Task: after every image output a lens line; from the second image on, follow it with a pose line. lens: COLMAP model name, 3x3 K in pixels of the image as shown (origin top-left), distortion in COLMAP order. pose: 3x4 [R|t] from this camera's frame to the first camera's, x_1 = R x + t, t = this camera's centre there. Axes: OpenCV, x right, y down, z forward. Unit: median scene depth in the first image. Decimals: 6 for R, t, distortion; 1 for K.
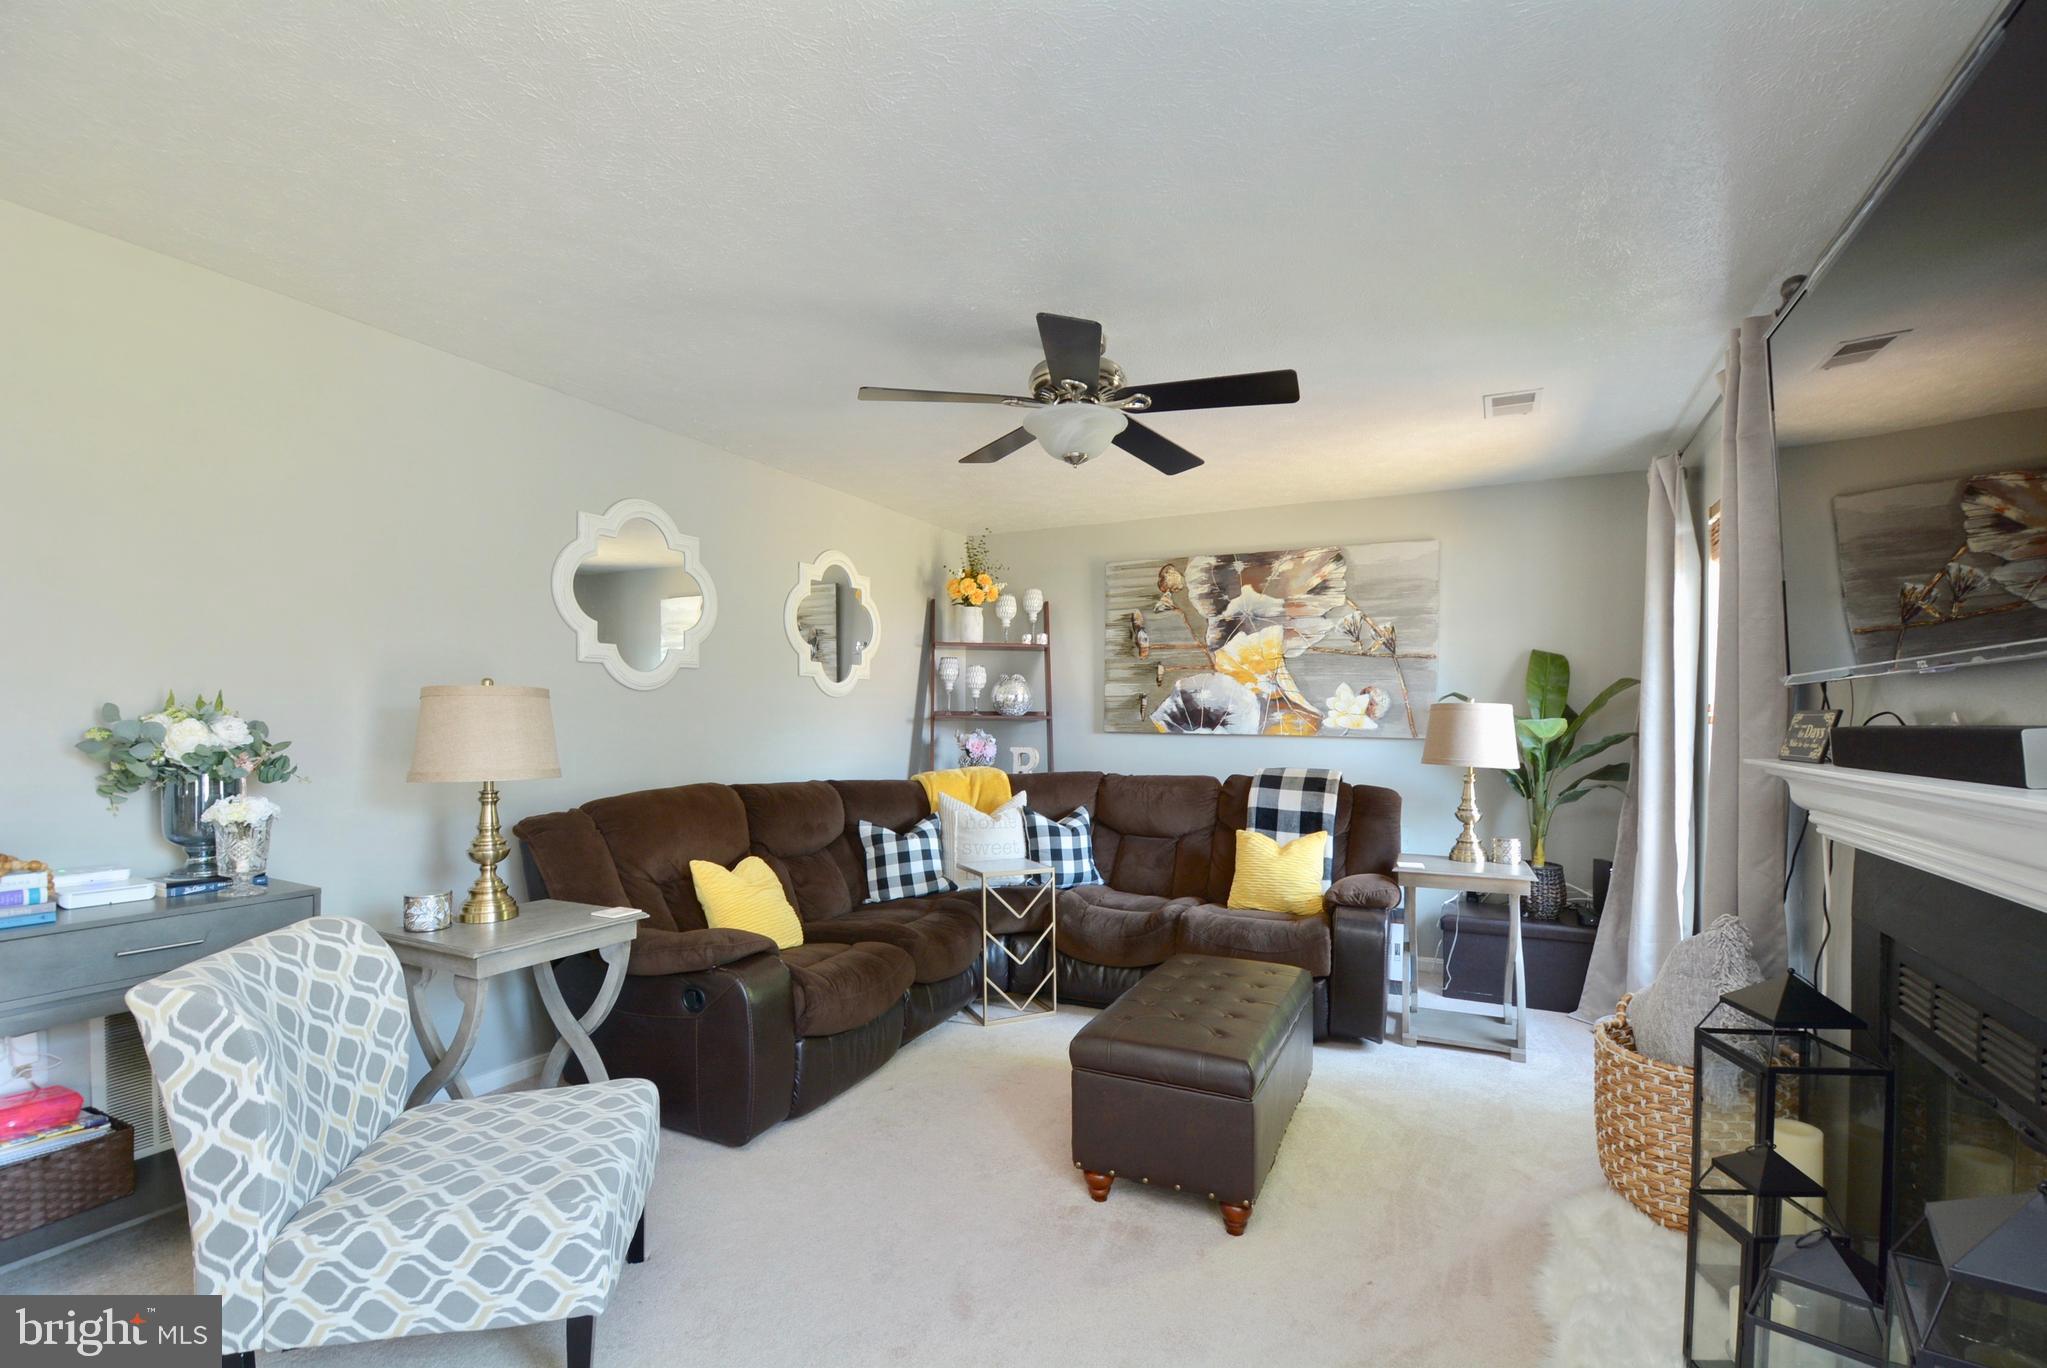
lens RADIAL K [[894.8, 0, 1045.6], [0, 894.8, 711.7], [0, 0, 1]] dist [0.016297, -0.022077]
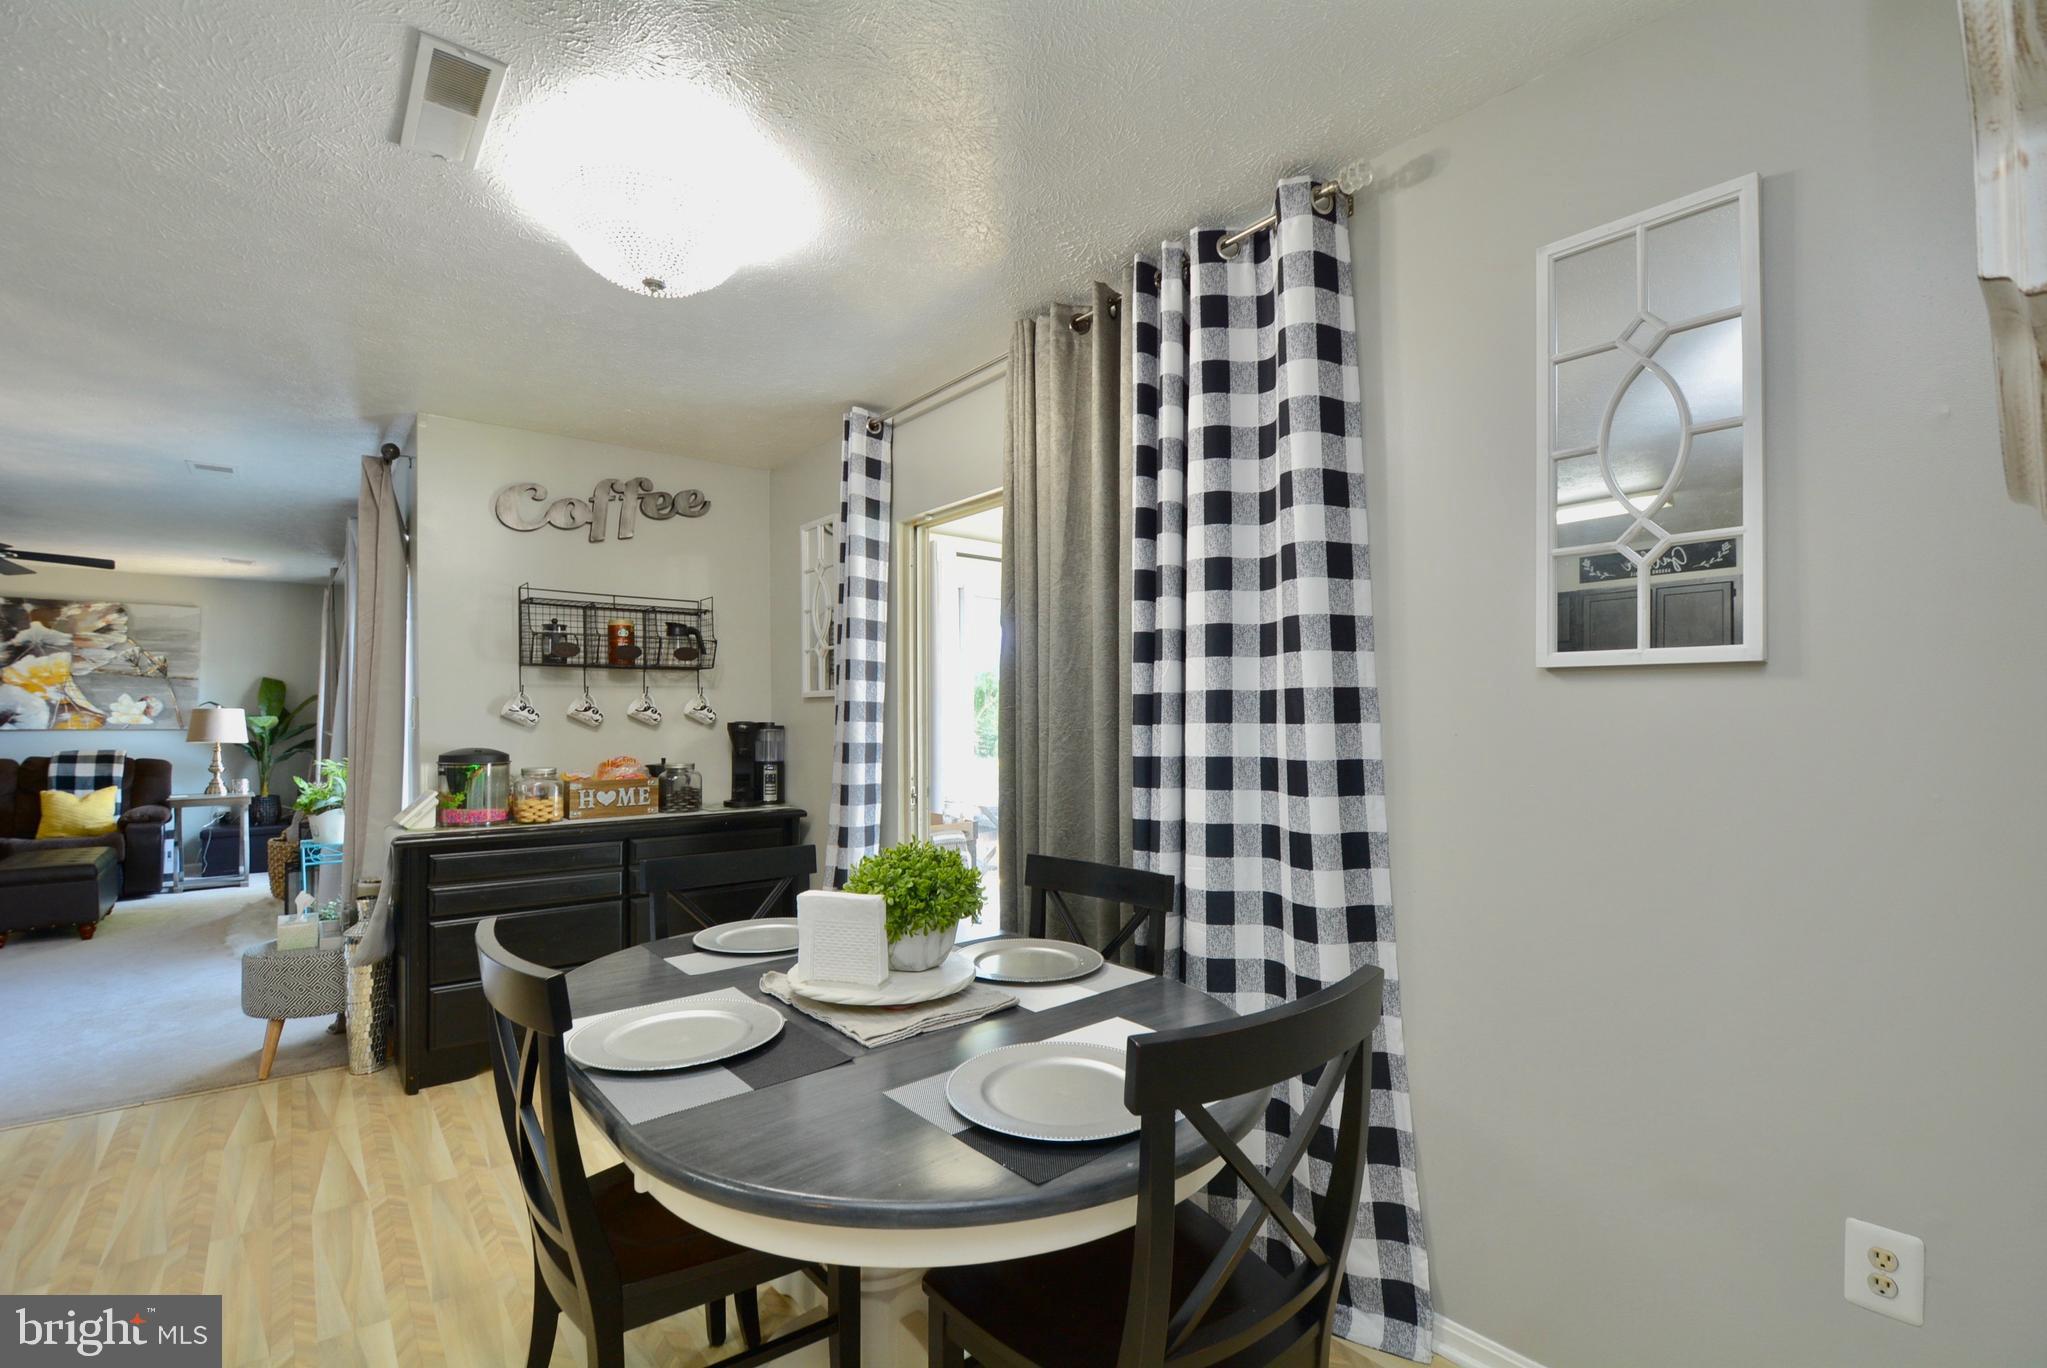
lens RADIAL K [[928.1, 0, 1054.0], [0, 928.1, 709.1], [0, 0, 1]] dist [-0.026763, -0.000296]
pose [[0.406467, -0.001428, 0.913664, -0.437075], [-0.000692, 0.999998, 0.001871, -0.010414], [-0.913665, -0.001393, 0.406465, -1.092754]]
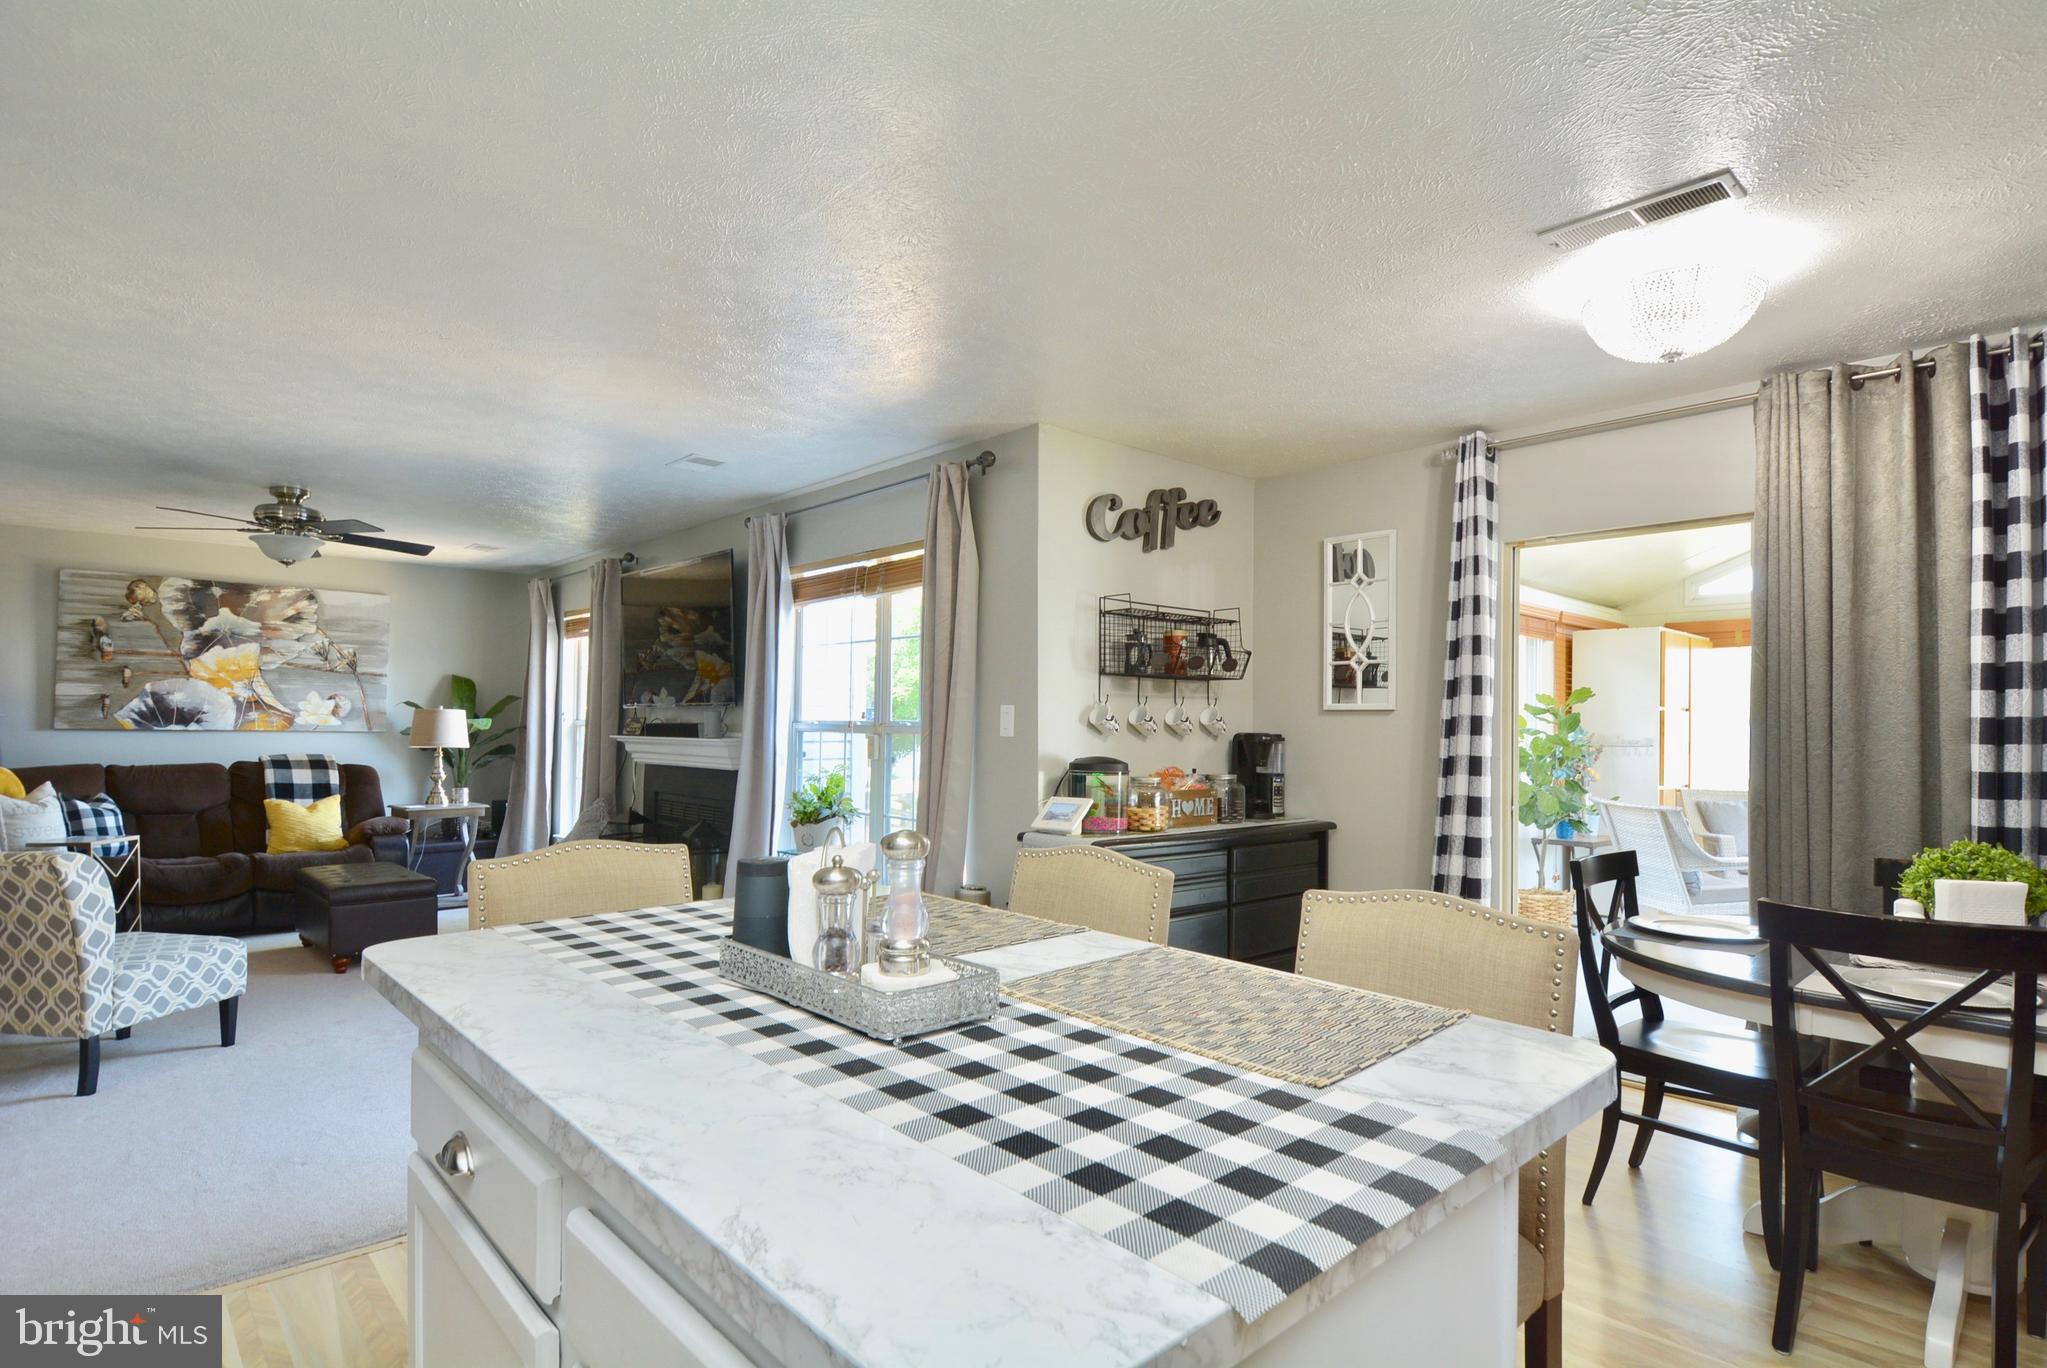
lens RADIAL K [[1033.3, 0, 1044.2], [0, 1033.3, 708.7], [0, 0, 1]] dist [0.024112, -0.029072]
pose [[0.354419, 0.011400, 0.935017, -0.764376], [-0.013836, 0.999880, -0.006947, -0.010136], [-0.934984, -0.010475, 0.354534, -0.599196]]
